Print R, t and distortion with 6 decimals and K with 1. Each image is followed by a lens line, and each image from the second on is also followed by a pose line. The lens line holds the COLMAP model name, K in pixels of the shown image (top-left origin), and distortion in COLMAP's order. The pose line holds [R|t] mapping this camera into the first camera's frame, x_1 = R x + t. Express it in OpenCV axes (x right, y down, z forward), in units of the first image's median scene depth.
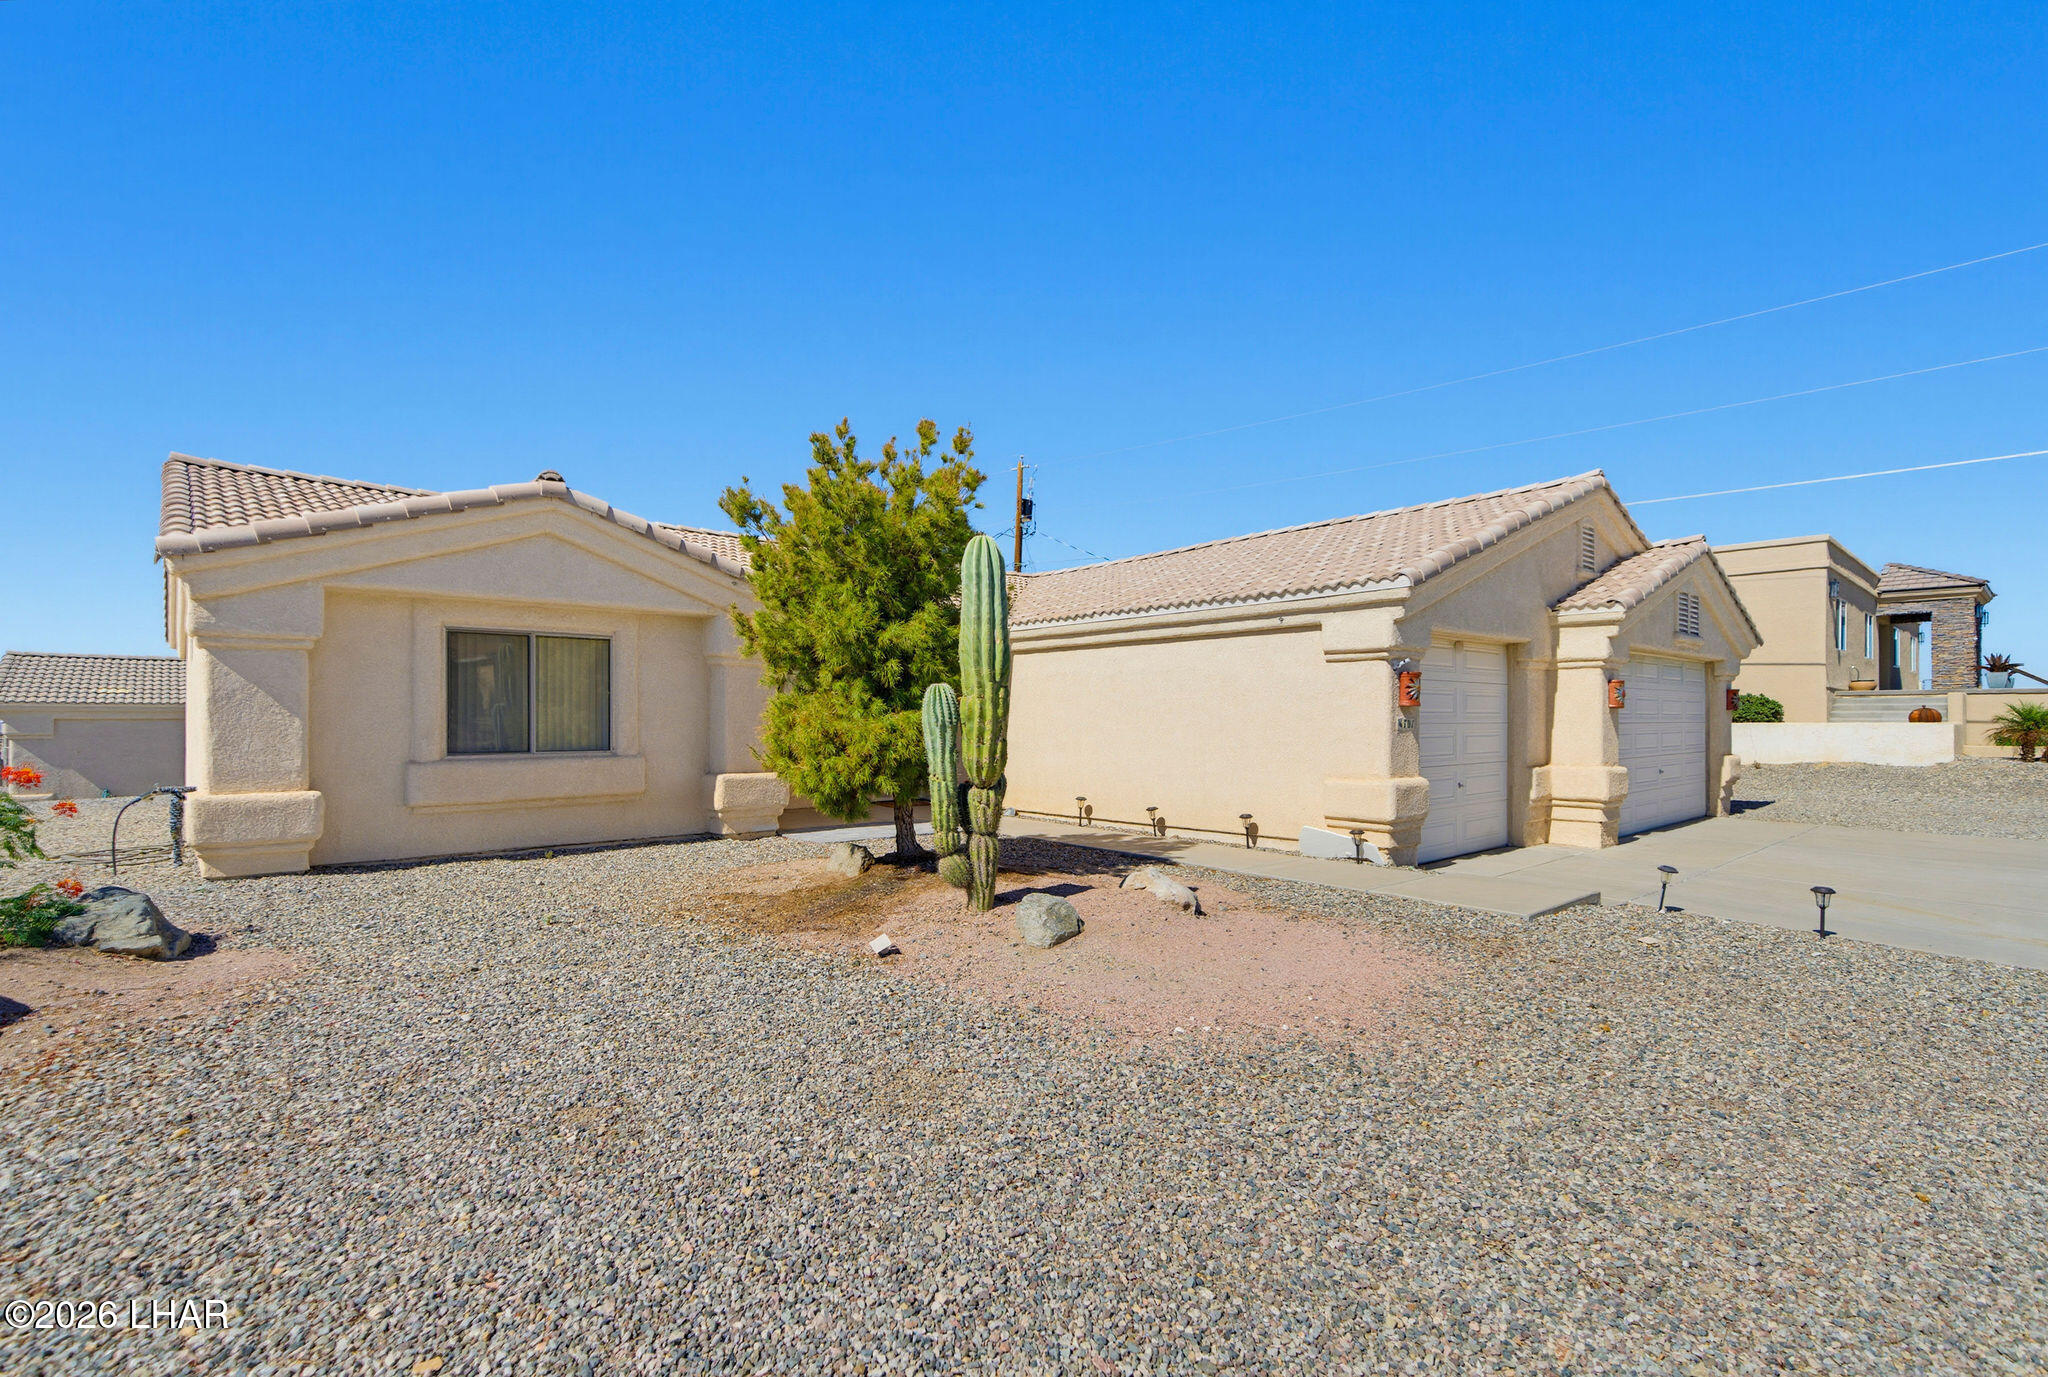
lens RADIAL K [[950.2, 0, 1024.3], [0, 950.2, 709.5], [0, 0, 1]] dist [-0.001986, -0.000087]
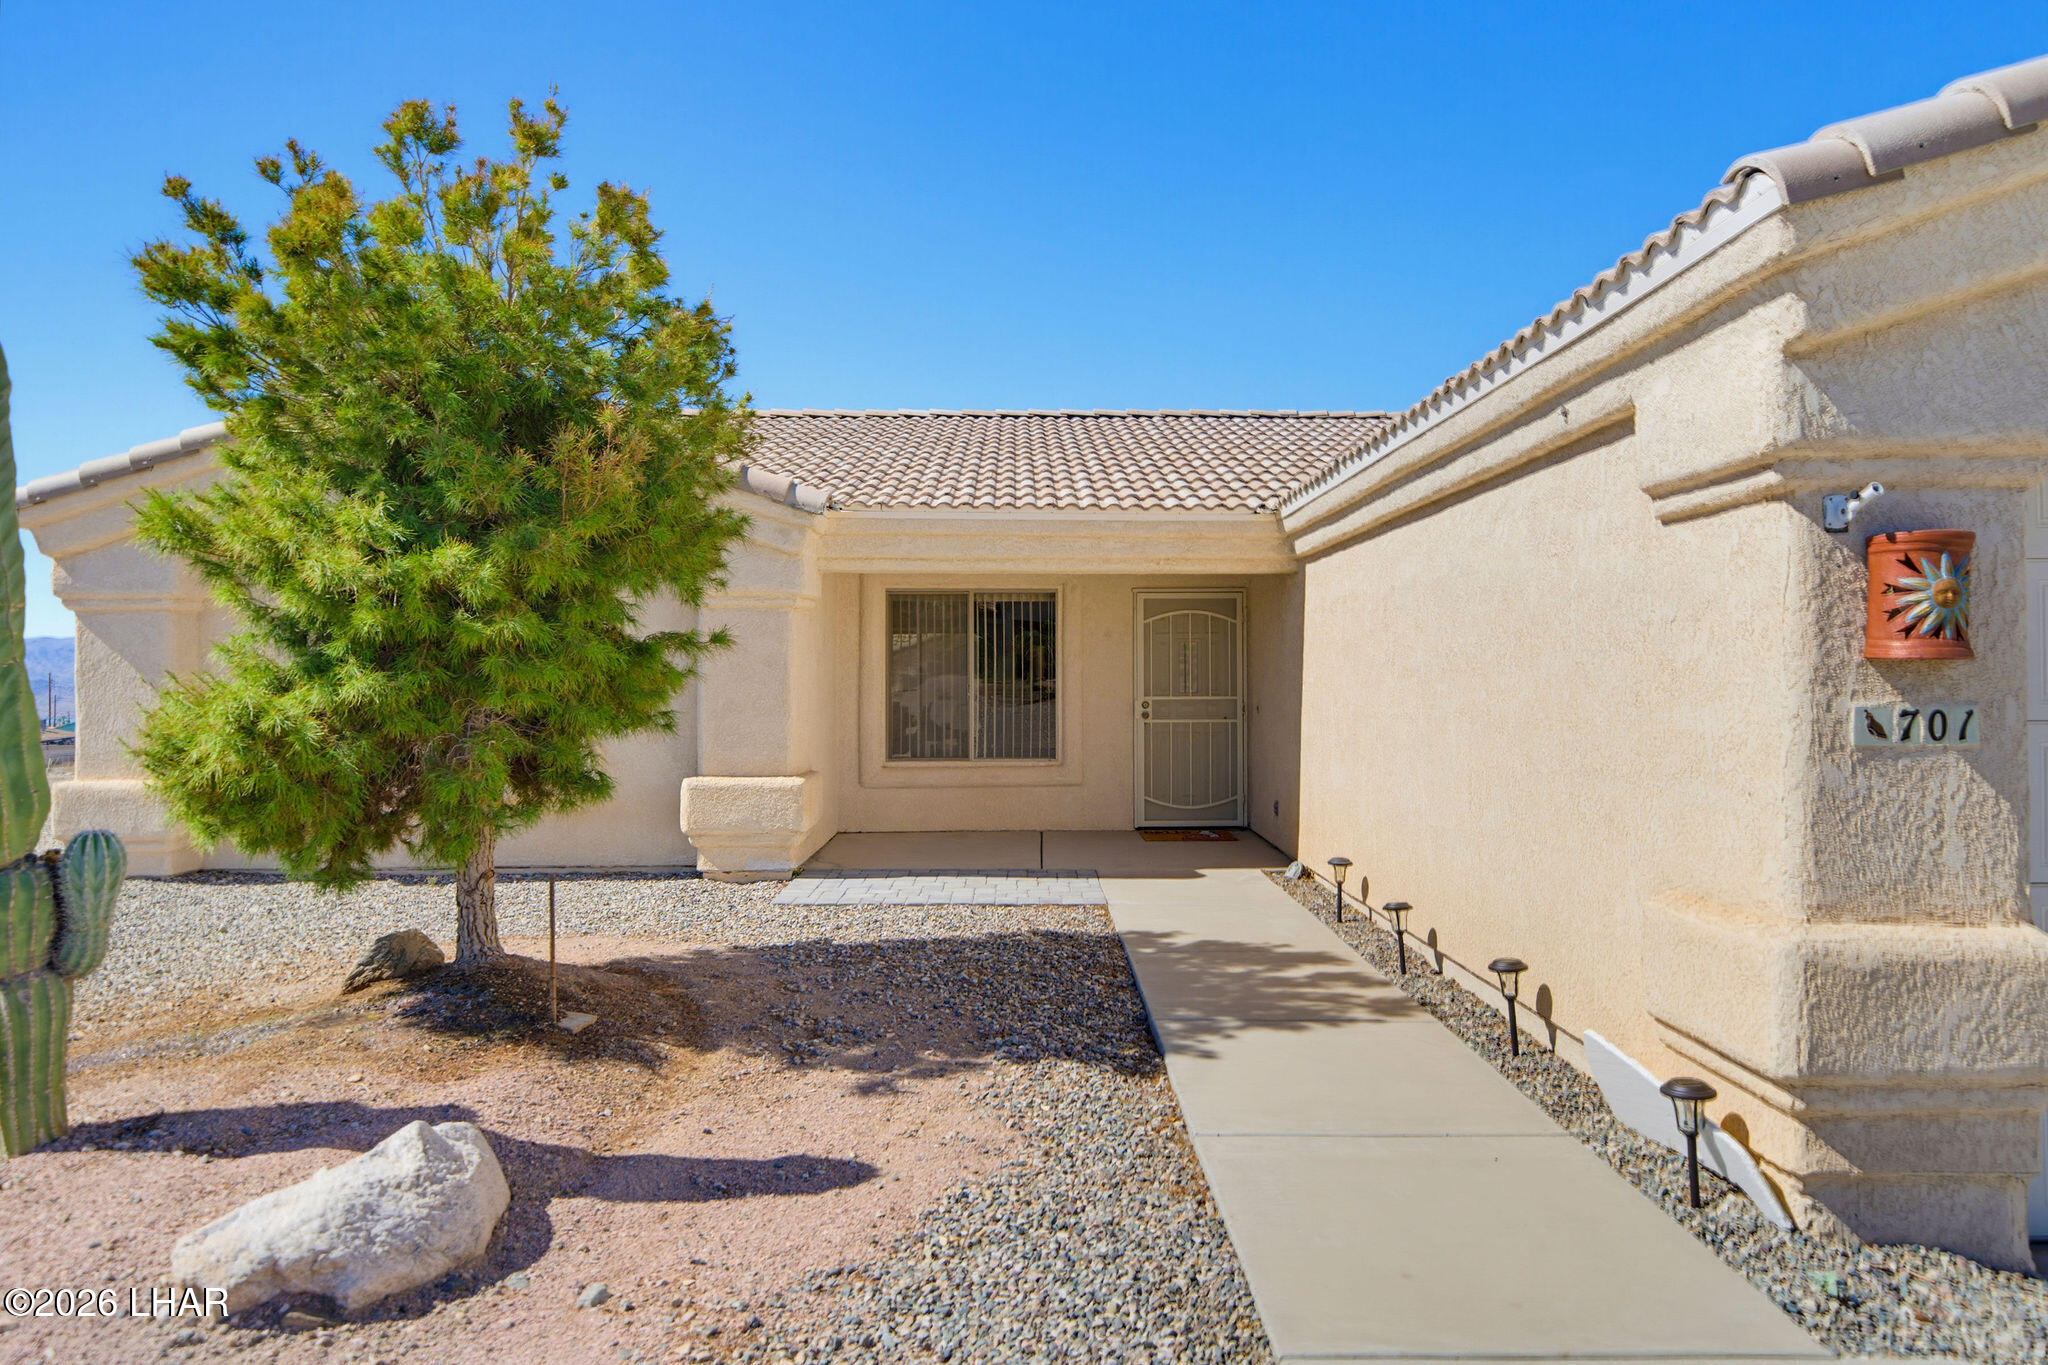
lens RADIAL K [[1247.3, 0, 1026.9], [0, 1247.3, 670.6], [0, 0, 1]] dist [0.006089, 0.000835]
pose [[0.748146, -0.005888, -0.663507, 0.456638], [0.009801, 0.999950, 0.002177, -0.003988], [0.663461, -0.008132, 0.748166, 0.572567]]
